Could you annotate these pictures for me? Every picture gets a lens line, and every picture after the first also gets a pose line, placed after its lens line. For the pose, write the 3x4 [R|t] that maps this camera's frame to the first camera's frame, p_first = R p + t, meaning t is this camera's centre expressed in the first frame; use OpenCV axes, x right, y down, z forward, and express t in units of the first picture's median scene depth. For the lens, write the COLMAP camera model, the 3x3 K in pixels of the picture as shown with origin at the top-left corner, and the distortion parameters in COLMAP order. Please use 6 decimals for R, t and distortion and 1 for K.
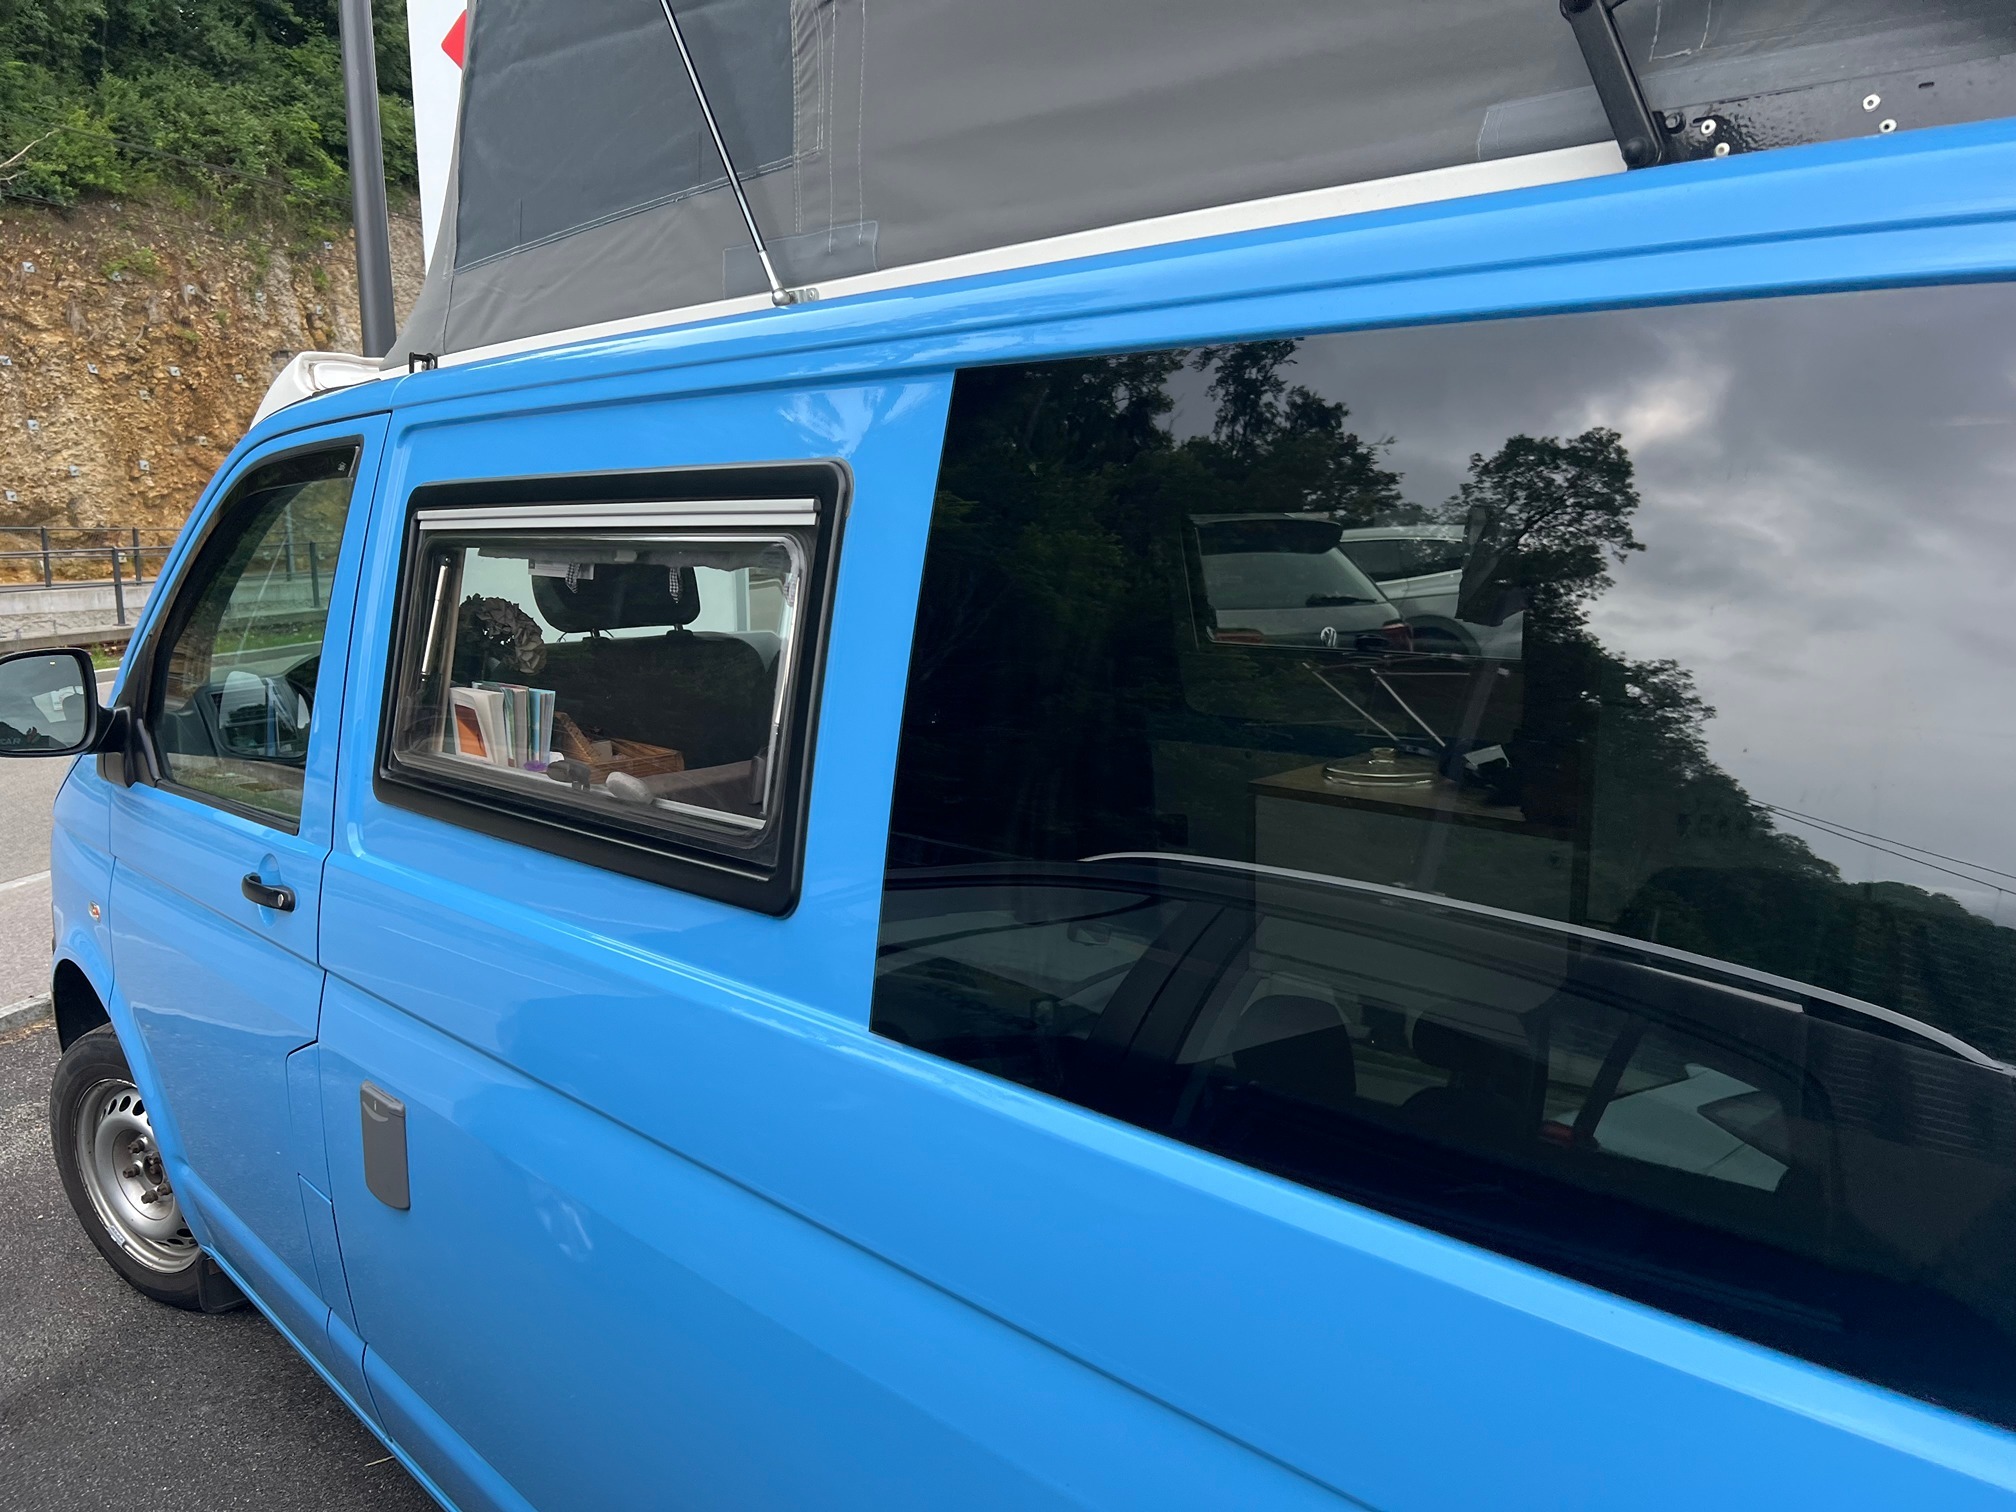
lens RADIAL K [[1528.2, 0, 1009.4], [0, 1528.2, 732.7], [0, 0, 1]] dist [0.050662, -0.055348]
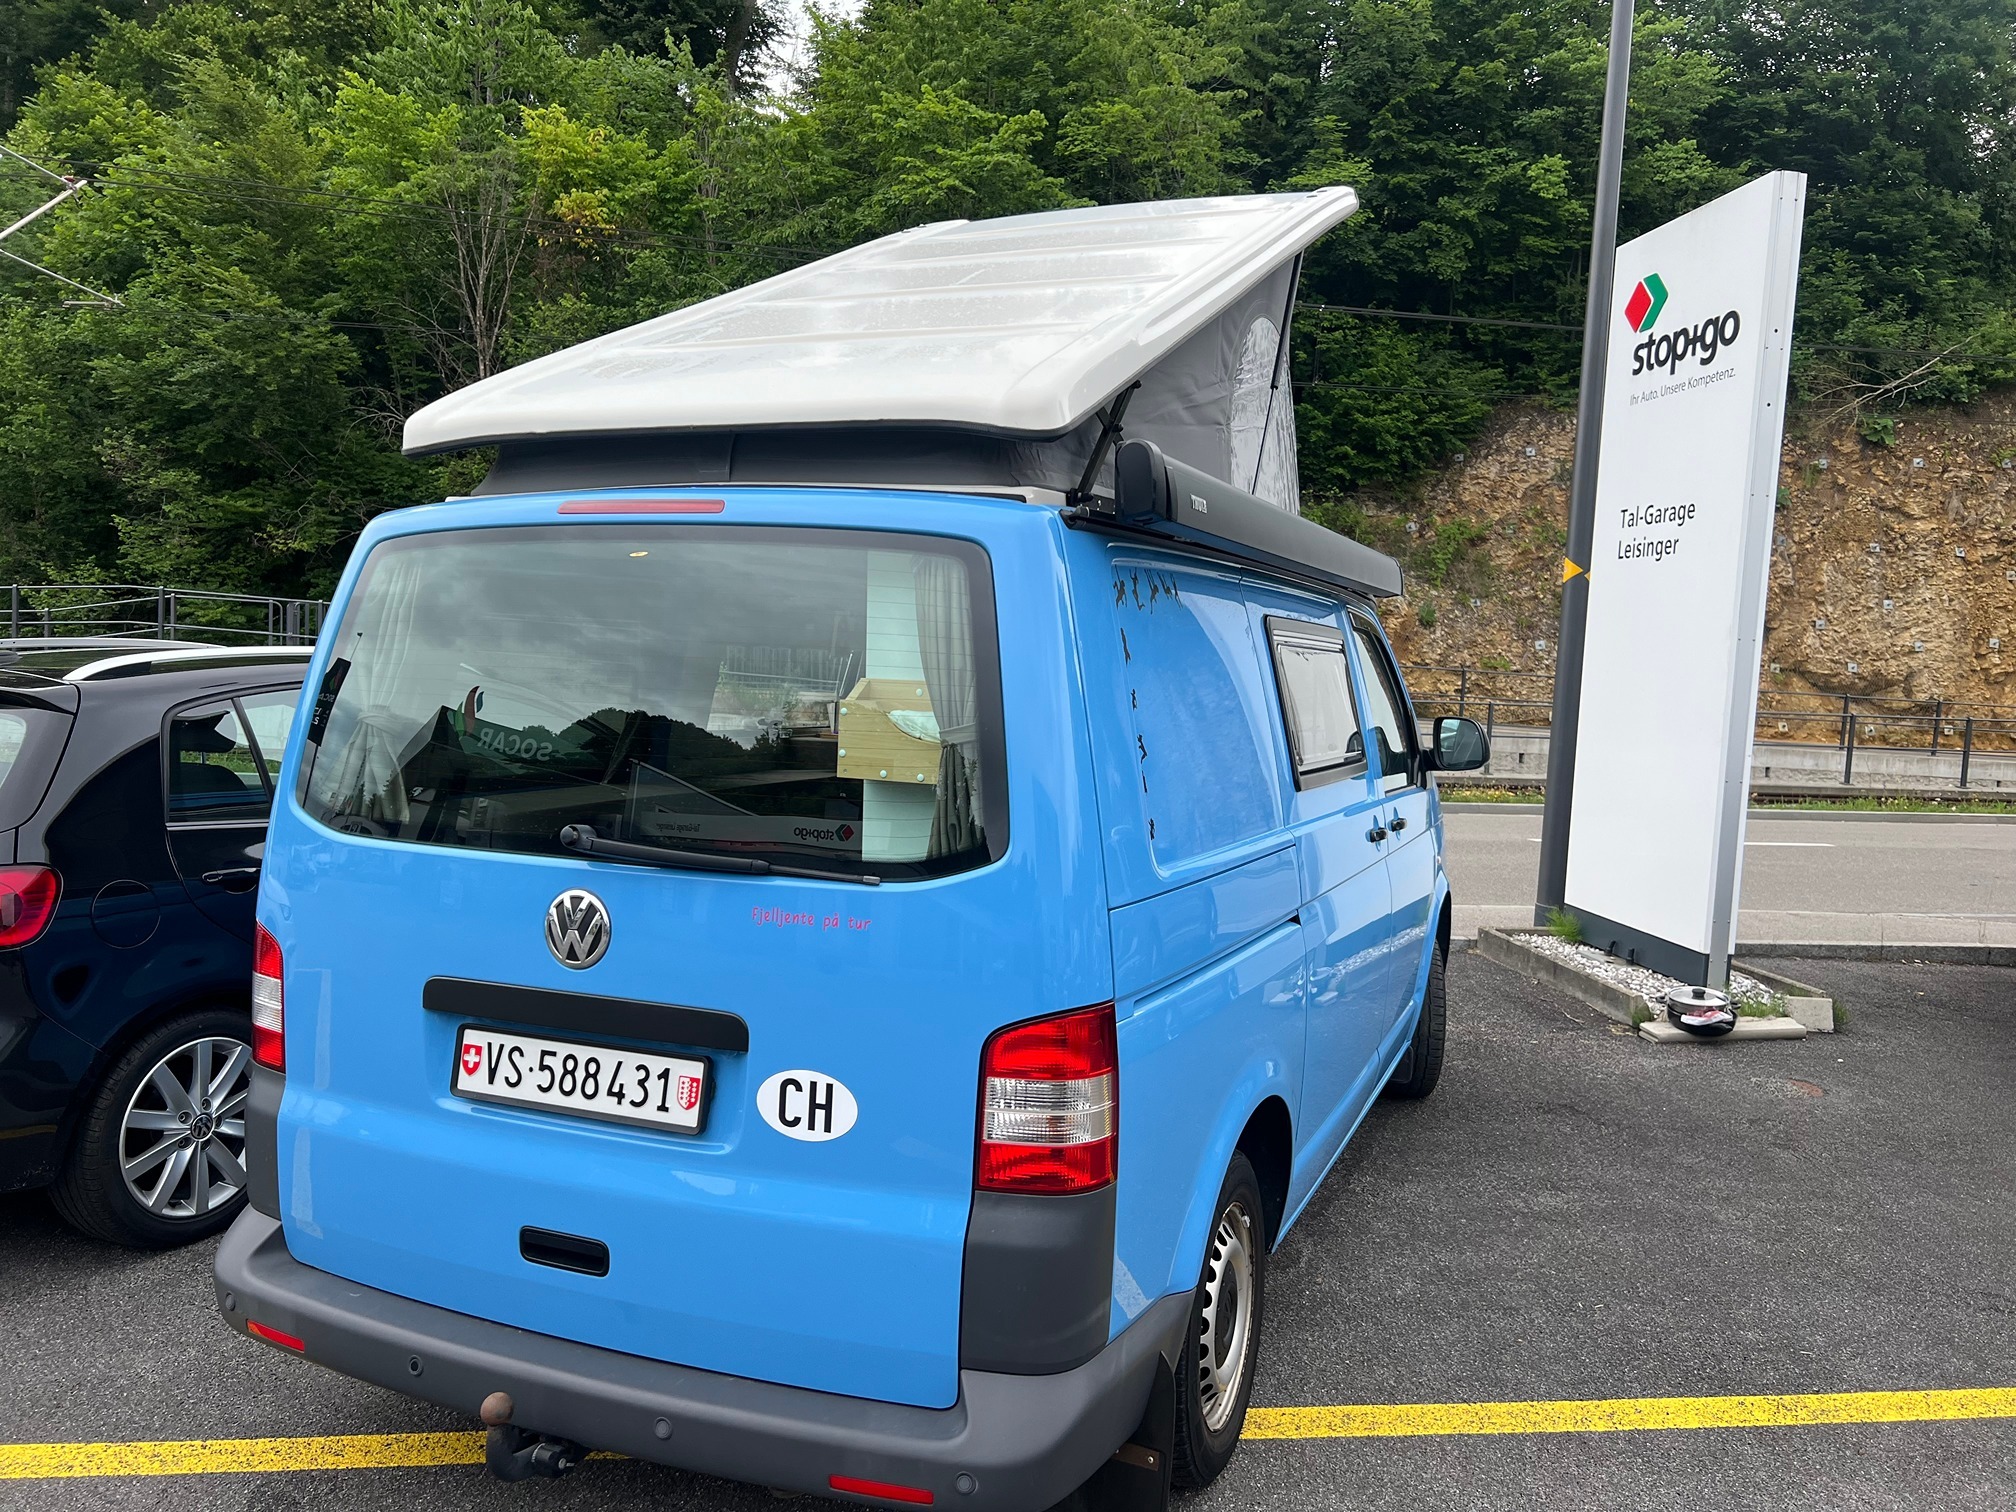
lens RADIAL K [[1528.2, 0, 1034.7], [0, 1528.2, 757.5], [0, 0, 1]] dist [0.050662, -0.055348]
pose [[0.394533, 0.092962, -0.914167, 2.150462], [-0.182677, 0.982946, 0.021117, -0.074052], [0.900540, 0.158666, 0.404787, 0.421861]]
